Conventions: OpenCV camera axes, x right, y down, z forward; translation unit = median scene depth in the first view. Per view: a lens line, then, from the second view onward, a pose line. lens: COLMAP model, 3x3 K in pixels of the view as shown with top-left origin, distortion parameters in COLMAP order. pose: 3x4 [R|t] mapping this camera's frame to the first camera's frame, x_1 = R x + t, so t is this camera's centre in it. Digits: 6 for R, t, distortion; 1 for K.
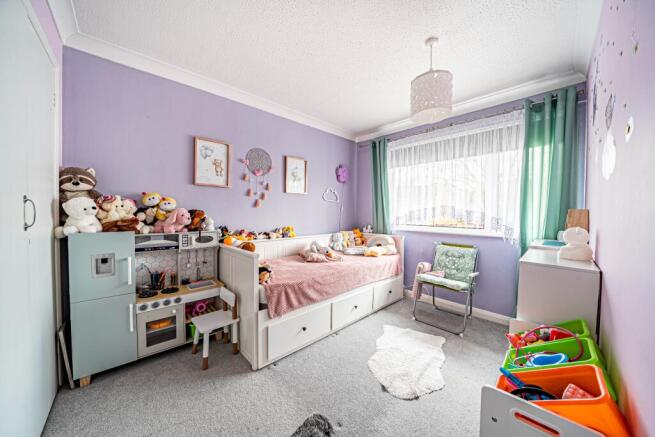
lens RADIAL K [[223.7, 0, 327.5], [0, 223.7, 218.5], [0, 0, 1]] dist [-0.019228, 0.000002]
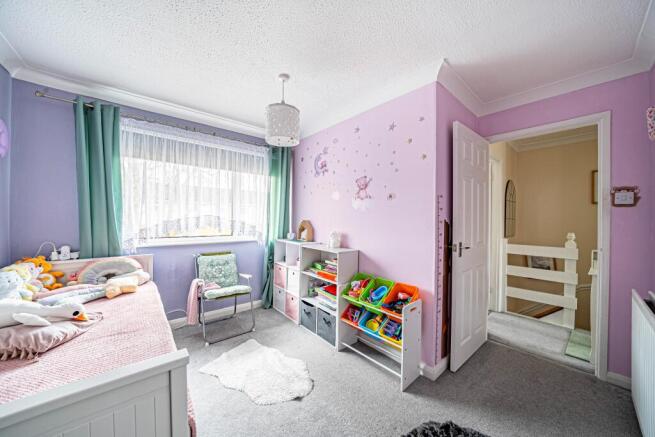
lens RADIAL K [[223.7, 0, 327.5], [0, 223.7, 218.5], [0, 0, 1]] dist [-0.019228, 0.000002]
pose [[0.060549, -0.011502, 0.998099, -0.422262], [0.014306, 0.999841, 0.010654, -0.046431], [-0.998063, 0.013633, 0.060704, 0.439772]]
